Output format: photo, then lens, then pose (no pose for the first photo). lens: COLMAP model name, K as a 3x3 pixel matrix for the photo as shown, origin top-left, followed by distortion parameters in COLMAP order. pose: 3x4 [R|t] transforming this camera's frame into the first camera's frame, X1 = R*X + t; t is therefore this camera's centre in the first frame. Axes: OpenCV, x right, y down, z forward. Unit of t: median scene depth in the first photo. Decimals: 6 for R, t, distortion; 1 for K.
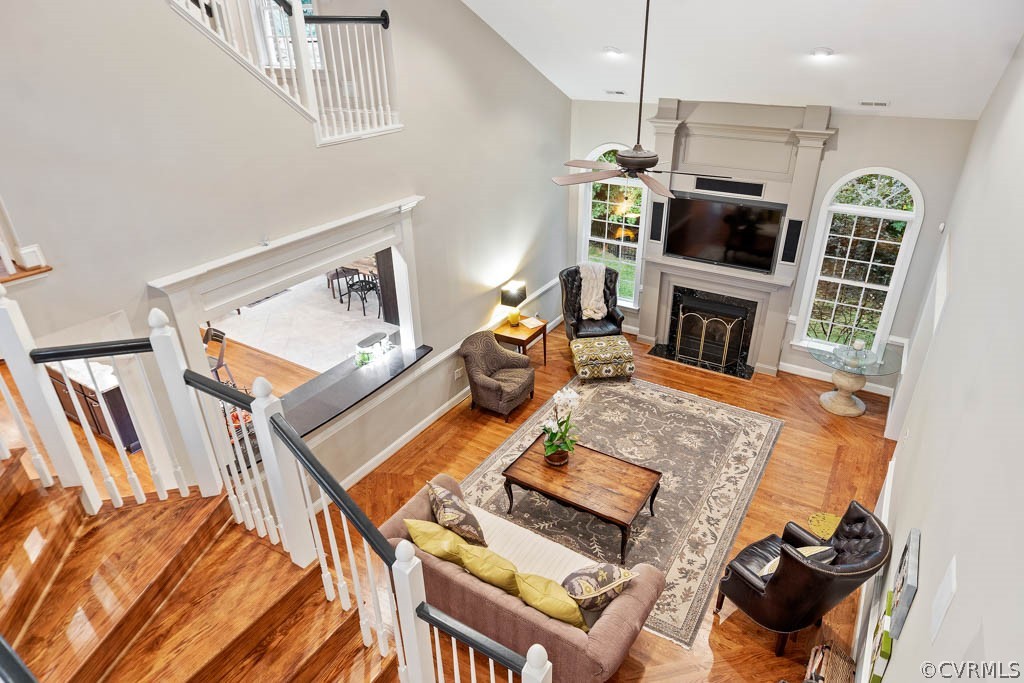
lens RADIAL K [[614.9, 0, 512.0], [0, 614.9, 341.5], [0, 0, 1]] dist [-0.001152, 0.000548]
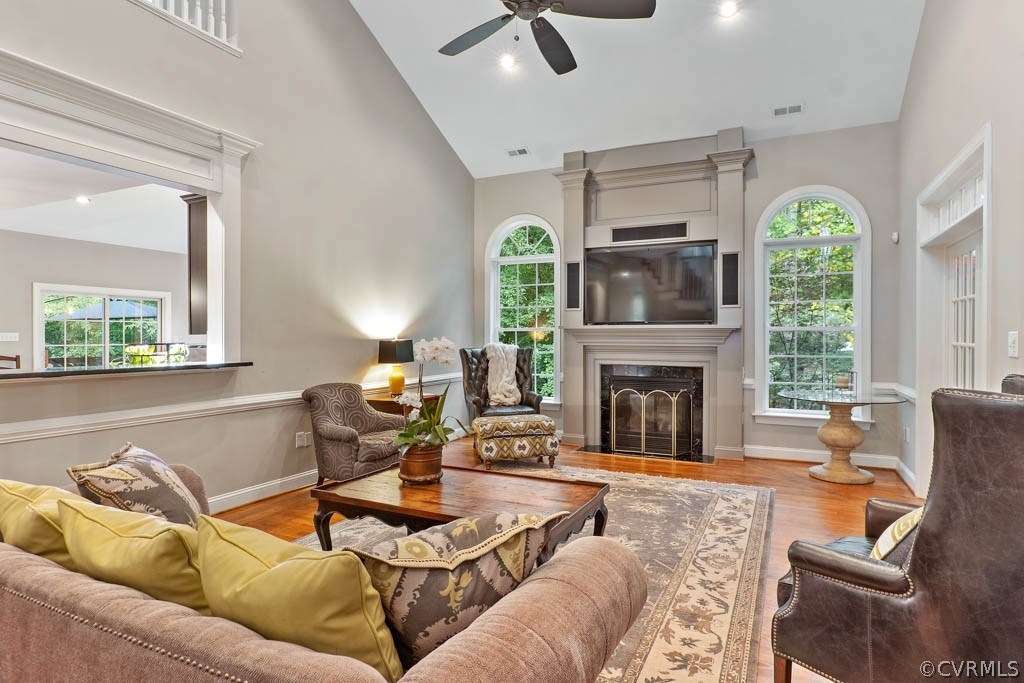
lens RADIAL K [[560.6, 0, 515.1], [0, 560.6, 339.3], [0, 0, 1]] dist [-0.018852, -0.000452]
pose [[0.993937, 0.018044, 0.108456, 0.074558], [0.032945, 0.892238, -0.450361, 0.230455], [-0.104895, 0.451204, 0.886235, 0.363279]]
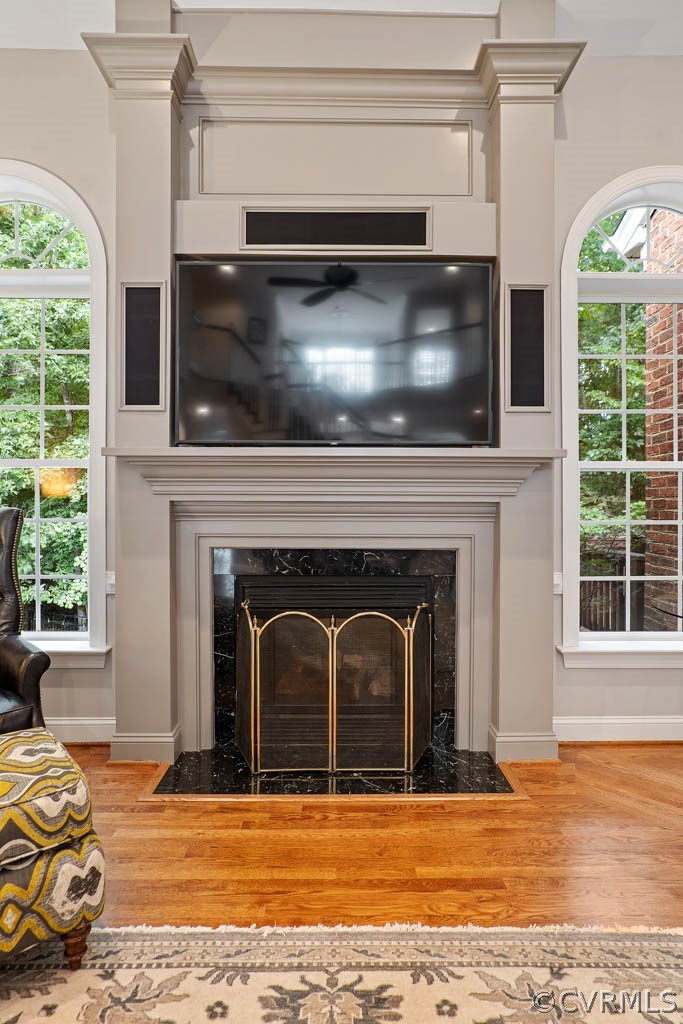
lens RADIAL K [[579.8, 0, 342.0], [0, 579.8, 509.2], [0, 0, 1]] dist [0.001168, 0.000519]
pose [[0.834832, 0.016835, 0.550248, 0.161603], [0.236161, 0.891935, -0.385590, 0.029482], [-0.497277, 0.451850, 0.740640, 0.787030]]
